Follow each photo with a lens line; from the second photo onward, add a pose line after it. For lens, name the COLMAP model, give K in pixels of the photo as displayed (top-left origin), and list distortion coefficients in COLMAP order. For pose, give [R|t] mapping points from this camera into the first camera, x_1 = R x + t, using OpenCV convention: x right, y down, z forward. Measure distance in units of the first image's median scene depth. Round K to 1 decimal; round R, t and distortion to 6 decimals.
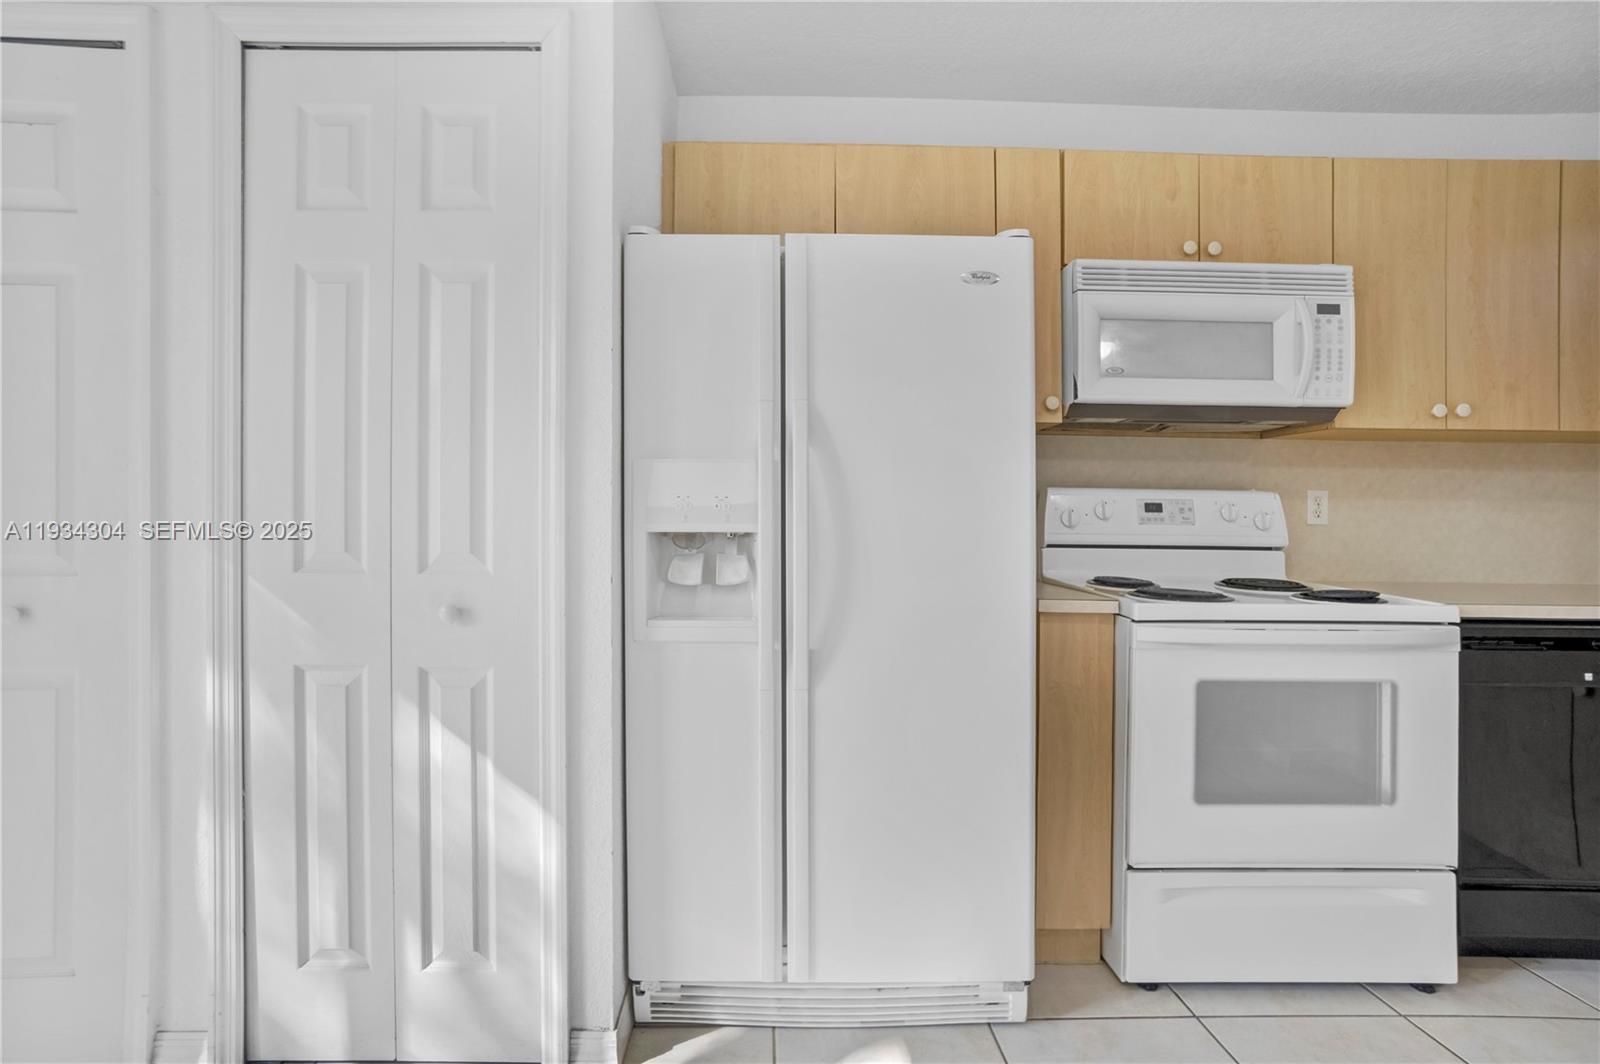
lens RADIAL K [[746.0, 0, 796.2], [0, 746.0, 515.8], [0, 0, 1]] dist [-0.004194, 0.000779]
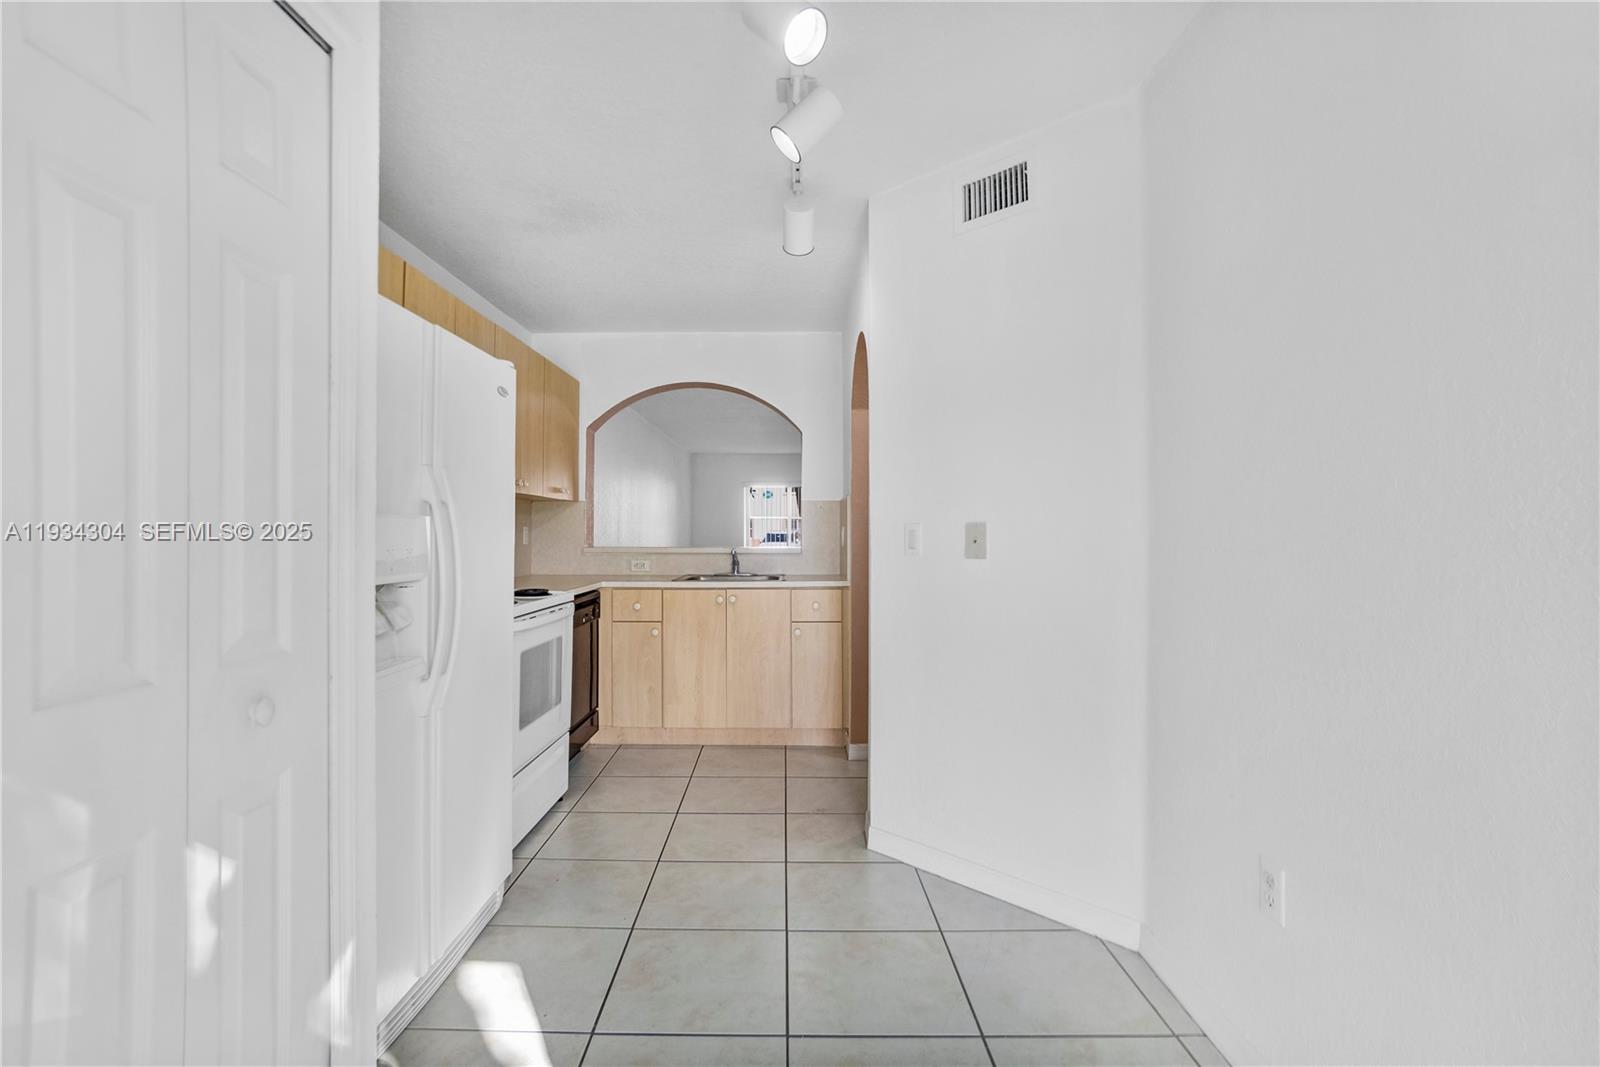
lens RADIAL K [[746.8, 0, 754.3], [0, 746.8, 514.0], [0, 0, 1]] dist [0.112913, 0.000150]
pose [[0.120540, 0.019179, 0.992523, -0.863639], [-0.009975, 0.999786, -0.018108, -0.045255], [-0.992658, -0.007718, 0.120706, 0.257949]]
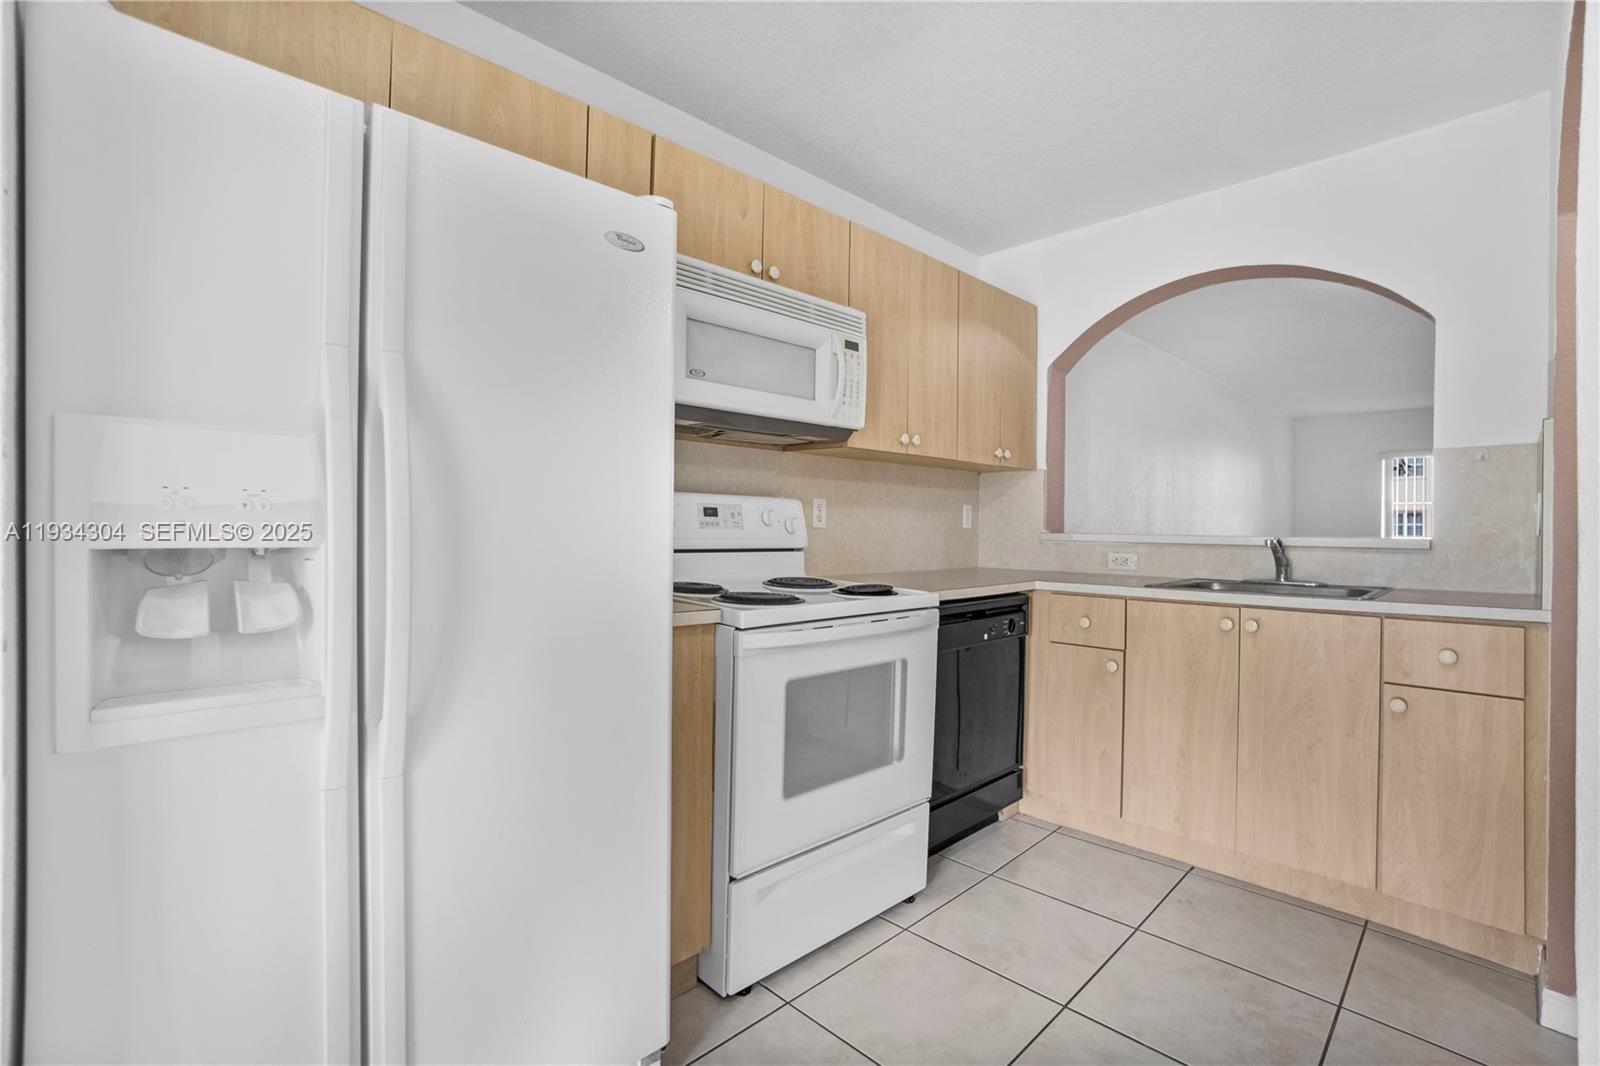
lens RADIAL K [[746.0, 0, 796.2], [0, 746.0, 516.8], [0, 0, 1]] dist [-0.004194, 0.000779]
pose [[0.746449, 0.009898, 0.665369, -0.127781], [-0.014556, 0.999893, 0.001456, -0.008455], [-0.665283, -0.010772, 0.746513, 0.179394]]
